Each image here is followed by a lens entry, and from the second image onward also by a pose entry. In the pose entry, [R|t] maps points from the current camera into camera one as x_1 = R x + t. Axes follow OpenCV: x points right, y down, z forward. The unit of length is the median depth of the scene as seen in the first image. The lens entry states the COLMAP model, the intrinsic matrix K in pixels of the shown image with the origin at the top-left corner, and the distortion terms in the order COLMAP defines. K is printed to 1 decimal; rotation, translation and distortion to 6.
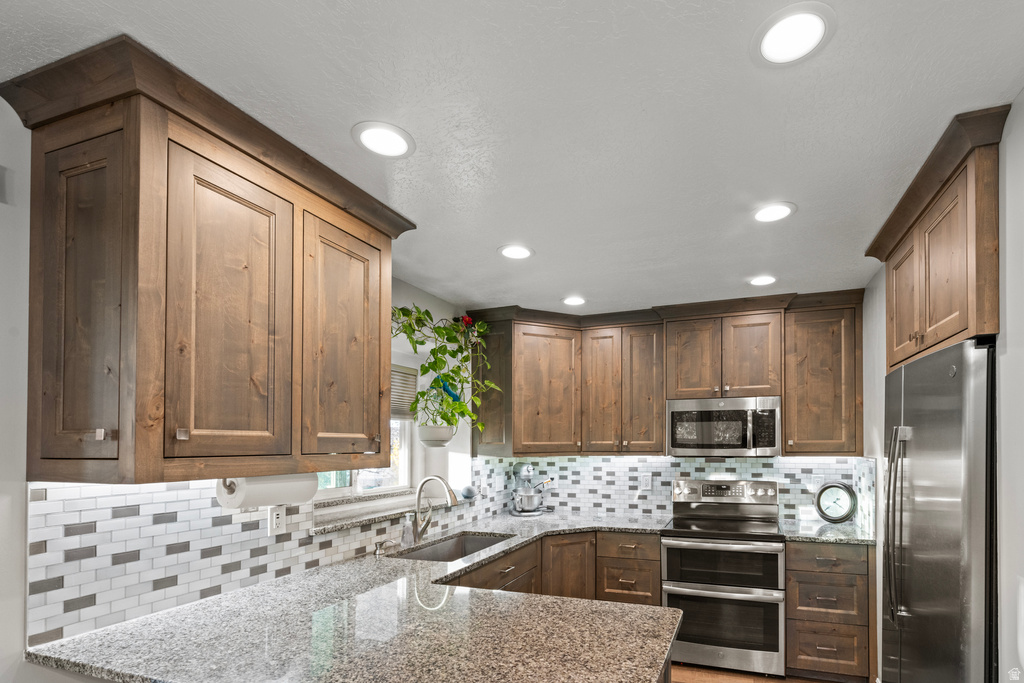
lens RADIAL K [[480.5, 0, 592.6], [0, 480.5, 430.1], [0, 0, 1]] dist [0.013699, -0.003755]
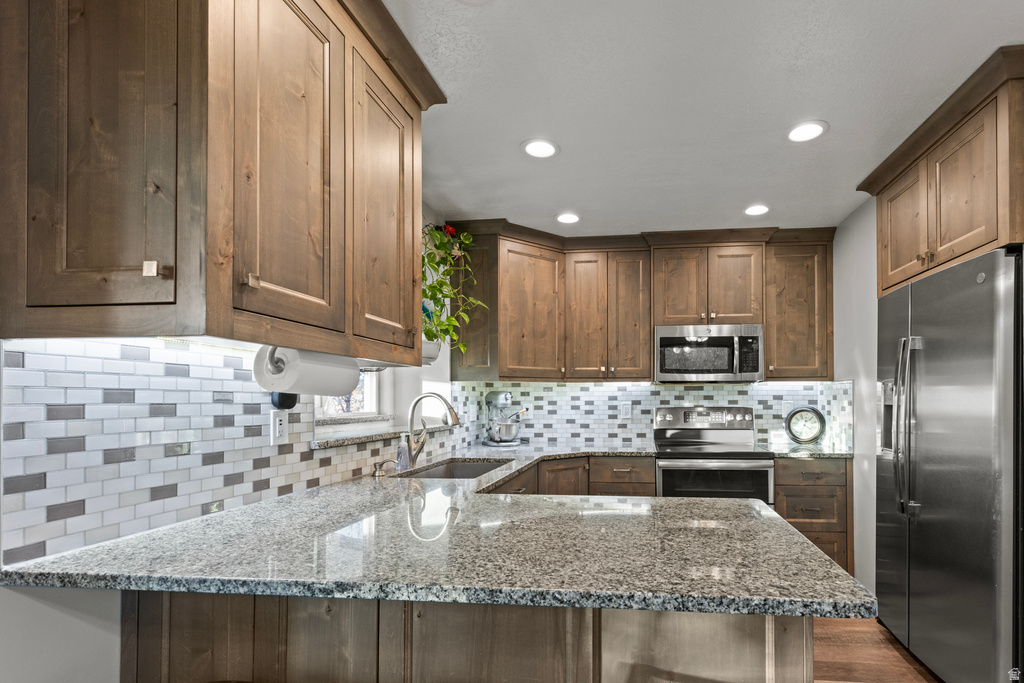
lens RADIAL K [[480.5, 0, 584.9], [0, 480.5, 392.9], [0, 0, 1]] dist [0.013699, -0.003755]
pose [[0.977888, 0.007742, 0.208985, -0.273690], [-0.008269, 0.999964, 0.001652, 0.106200], [-0.208965, -0.003343, 0.977917, 0.062152]]
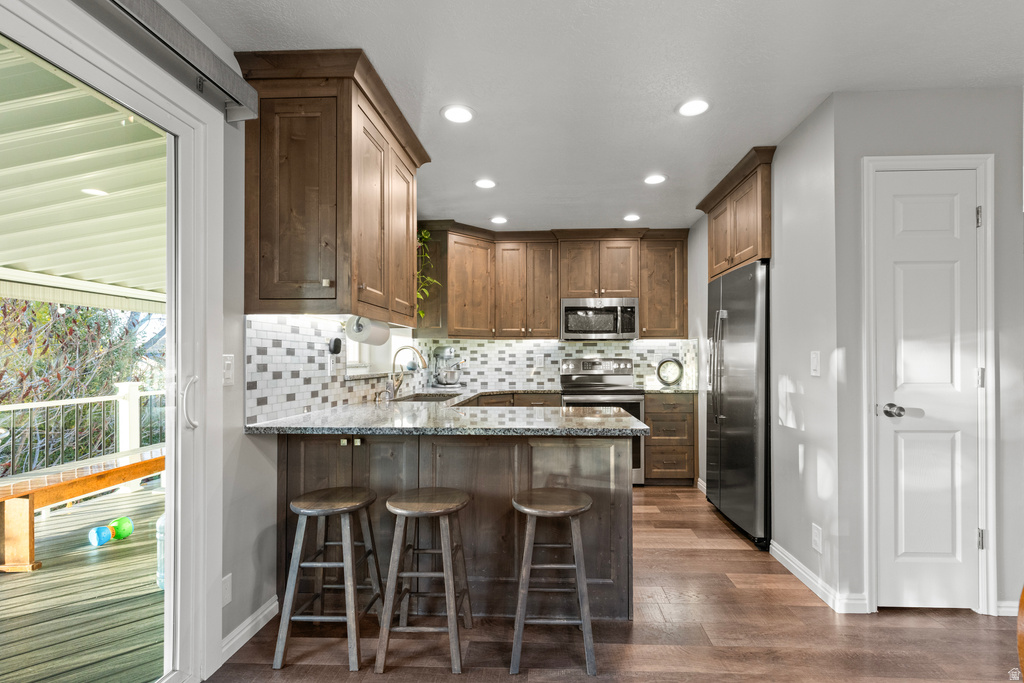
lens RADIAL K [[480.5, 0, 527.6], [0, 480.5, 353.8], [0, 0, 1]] dist [0.013699, -0.003755]
pose [[0.960593, 0.008498, 0.277830, -0.440330], [-0.009331, 0.999955, 0.001674, 0.129415], [-0.277803, -0.004200, 0.960629, -0.406879]]
